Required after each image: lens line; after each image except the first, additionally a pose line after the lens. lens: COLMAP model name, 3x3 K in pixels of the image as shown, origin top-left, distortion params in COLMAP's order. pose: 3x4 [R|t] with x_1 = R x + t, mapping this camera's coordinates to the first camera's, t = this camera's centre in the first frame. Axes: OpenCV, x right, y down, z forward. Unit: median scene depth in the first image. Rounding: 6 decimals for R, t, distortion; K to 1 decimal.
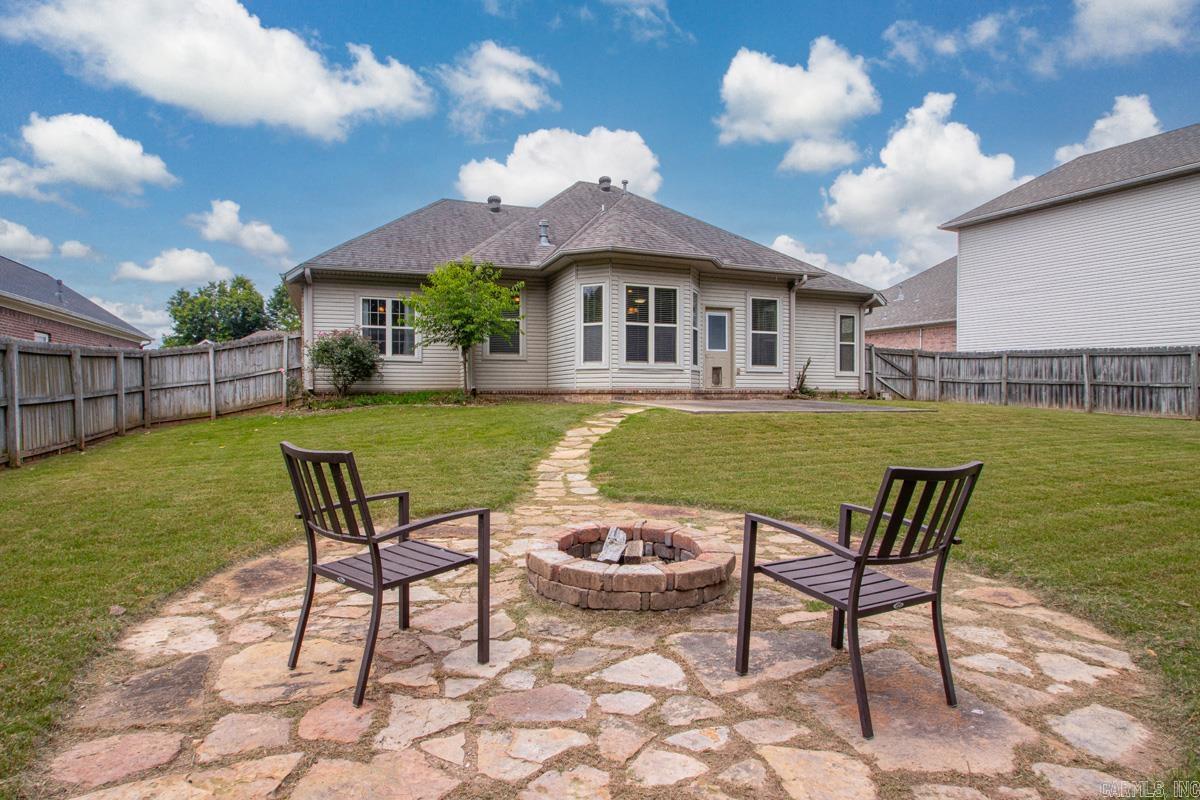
lens RADIAL K [[612.5, 0, 585.8], [0, 612.5, 396.2], [0, 0, 1]] dist [0.003241, -0.015995]
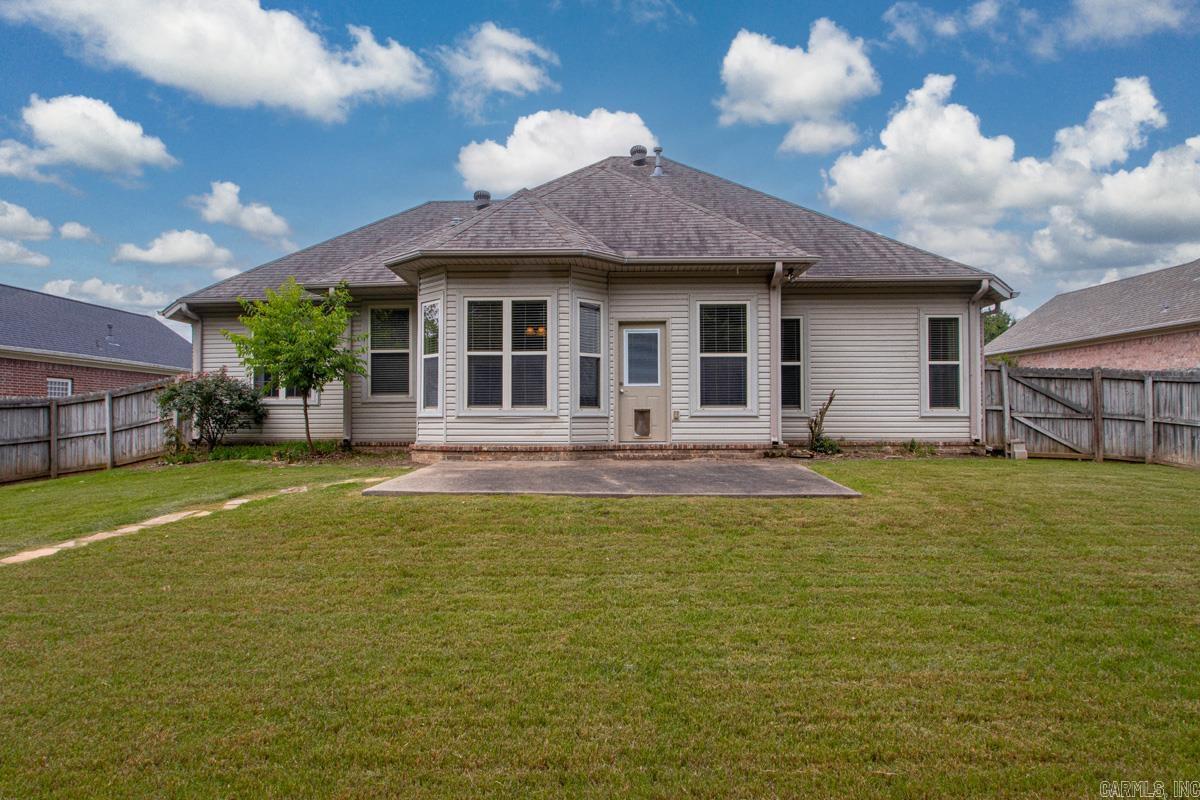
lens RADIAL K [[752.9, 0, 600.0], [0, 752.9, 400.0], [0, 0, 1]] dist [-0.027626, 0.001301]
pose [[0.925922, -0.012470, -0.377508, 0.482299], [0.001277, 0.999553, -0.029885, -0.033500], [0.377712, 0.027189, 0.925524, 0.218040]]
